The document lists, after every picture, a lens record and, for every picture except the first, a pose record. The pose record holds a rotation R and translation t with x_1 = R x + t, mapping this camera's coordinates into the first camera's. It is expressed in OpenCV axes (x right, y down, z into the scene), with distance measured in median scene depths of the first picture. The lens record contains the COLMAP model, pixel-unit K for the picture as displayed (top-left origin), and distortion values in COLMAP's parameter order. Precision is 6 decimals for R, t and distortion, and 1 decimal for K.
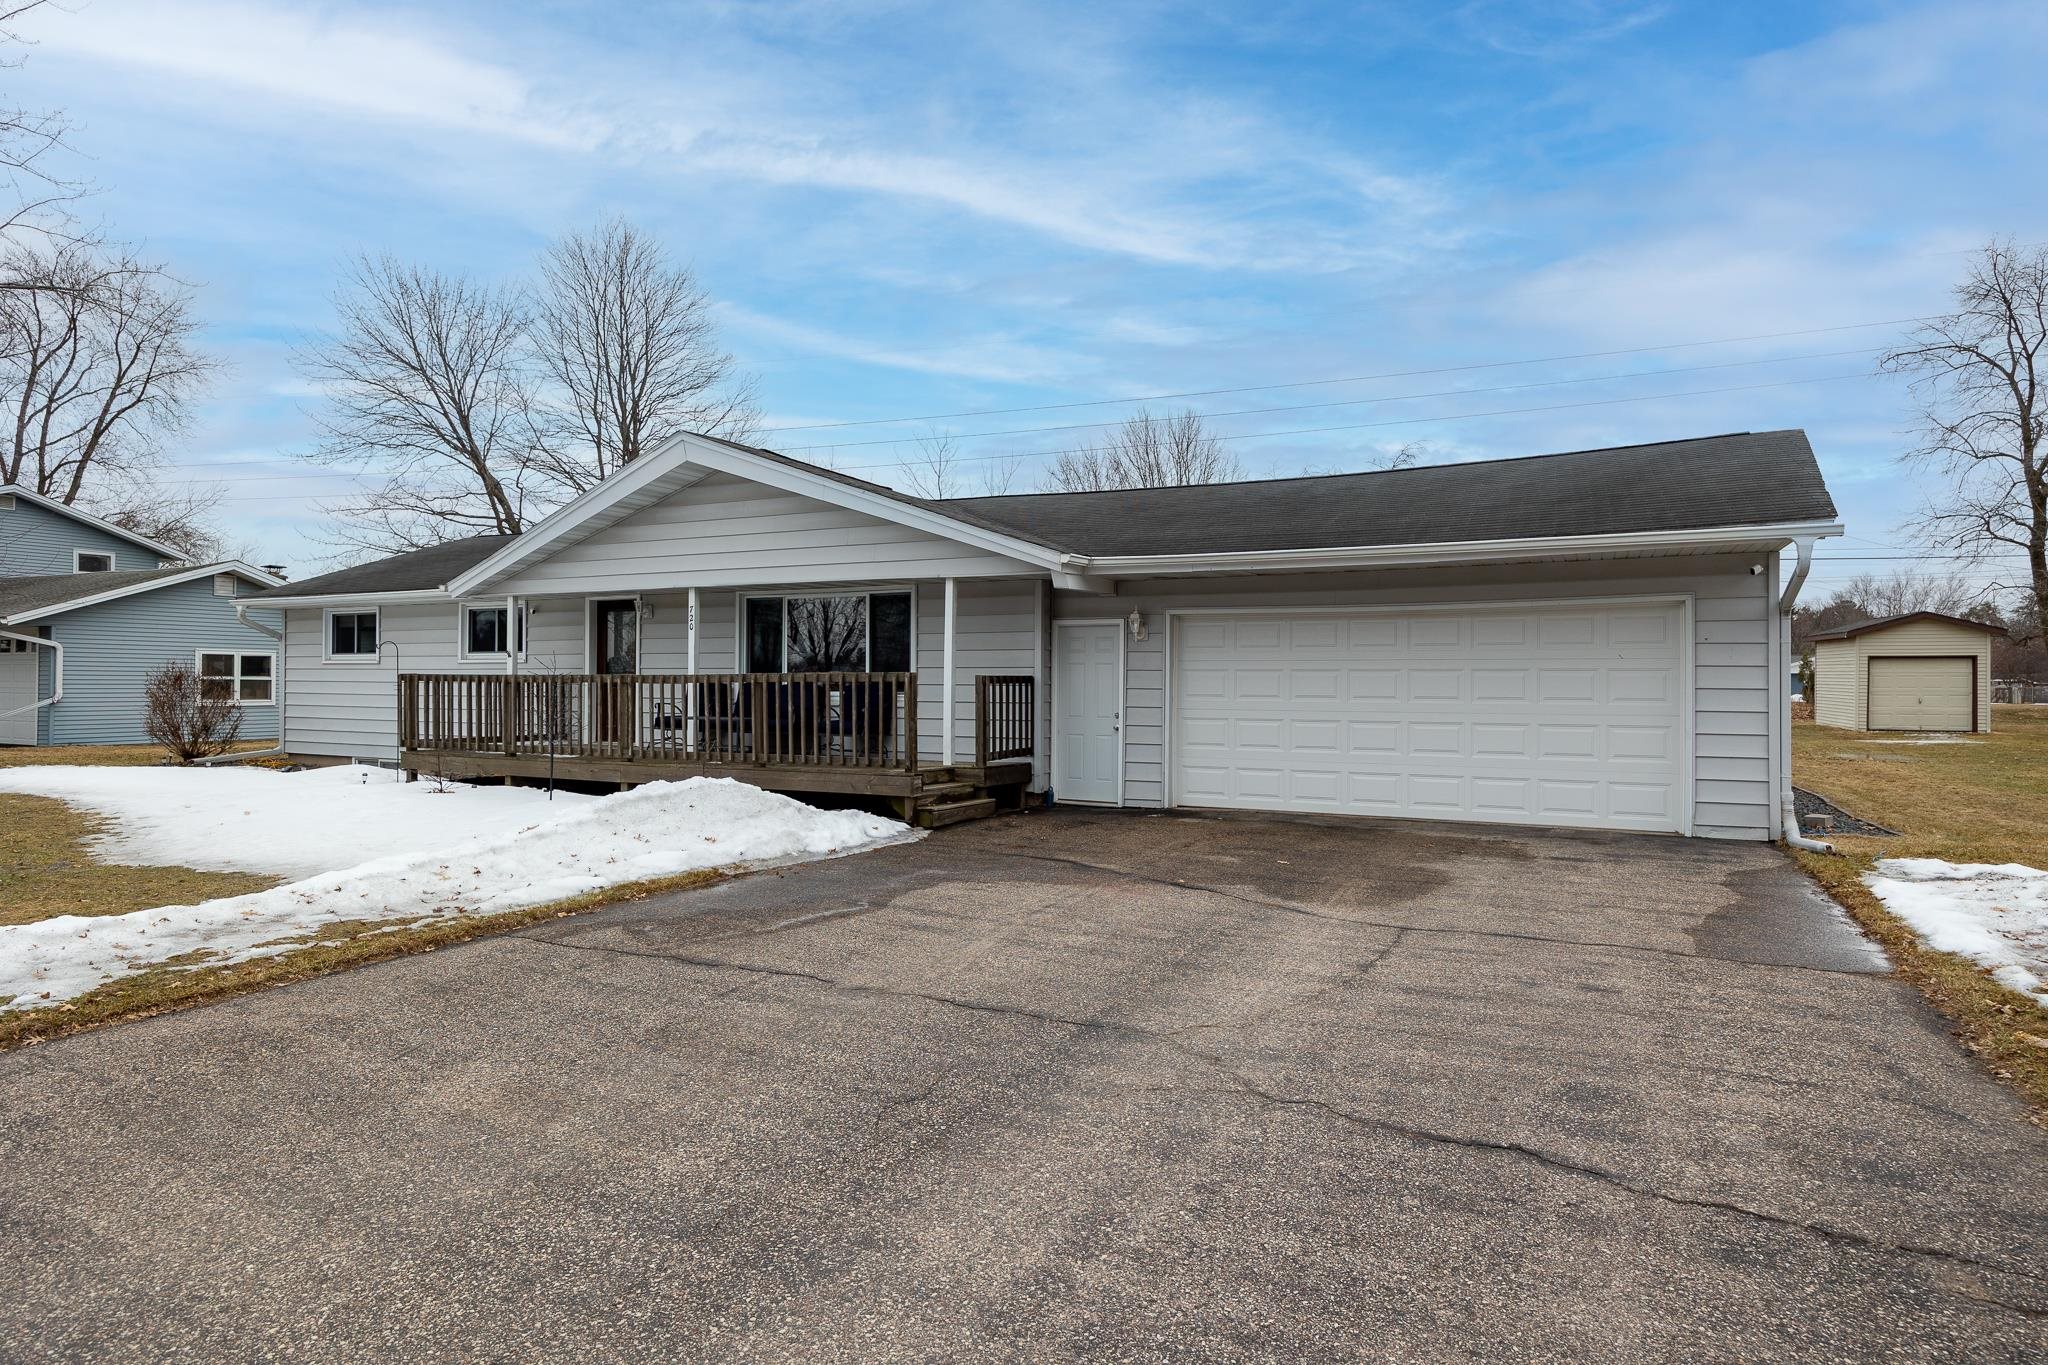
lens RADIAL K [[1143.9, 0, 1030.1], [0, 1143.9, 674.6], [0, 0, 1]] dist [-0.018082, -0.000112]
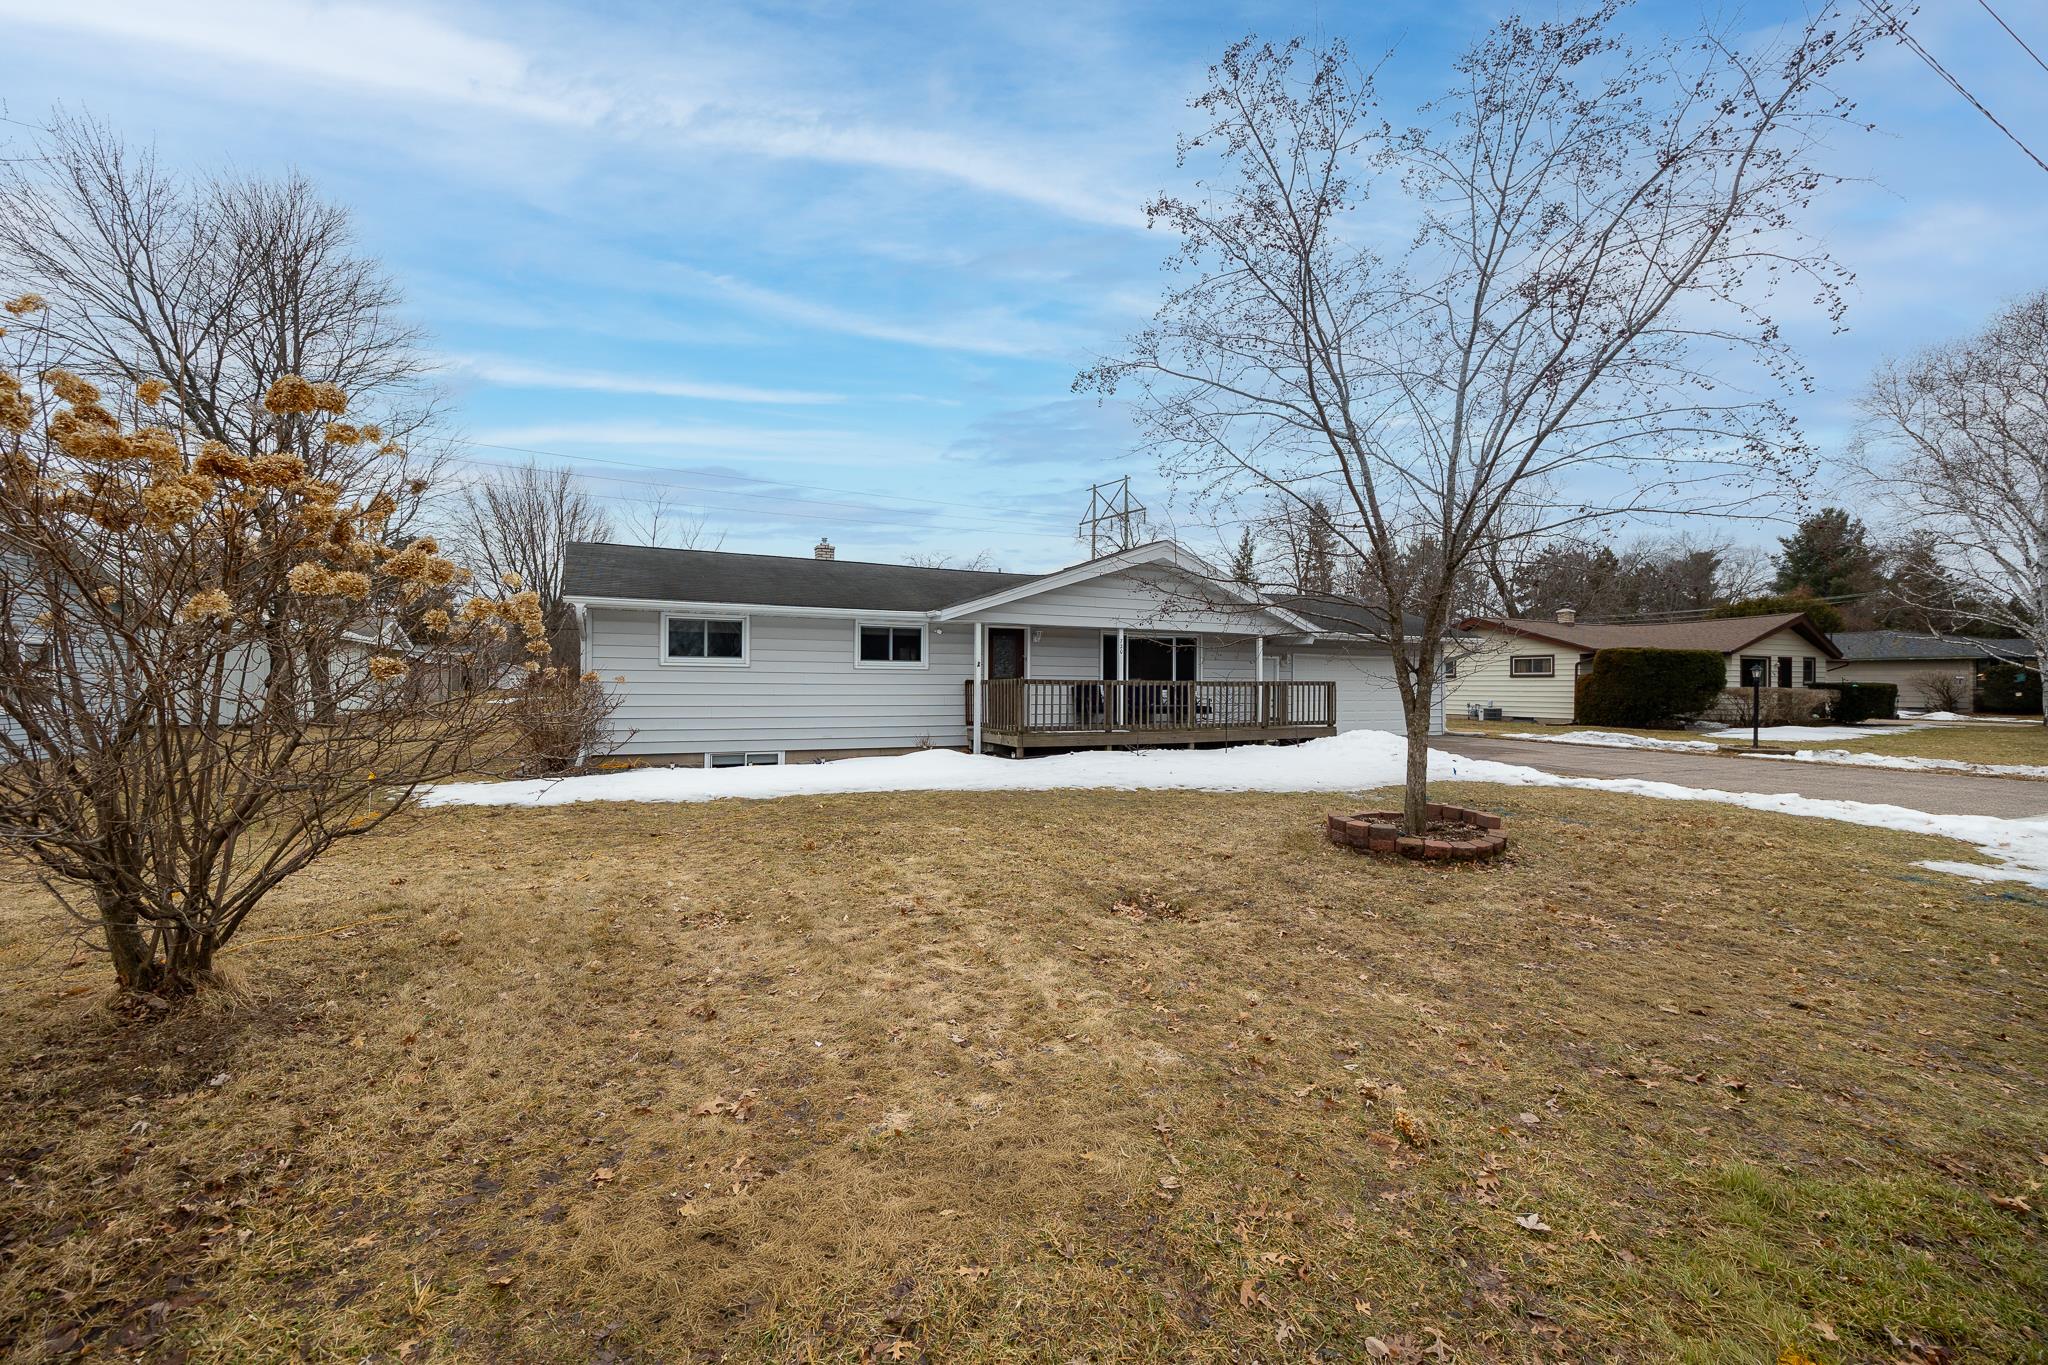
lens RADIAL K [[755.3, 0, 1019.0], [0, 755.3, 690.8], [0, 0, 1]] dist [-0.006726, 0.000136]
pose [[0.622242, -0.008600, 0.782778, -1.261743], [-0.010057, 0.999769, 0.018978, -0.003911], [-0.782760, -0.019682, 0.622012, 0.425453]]
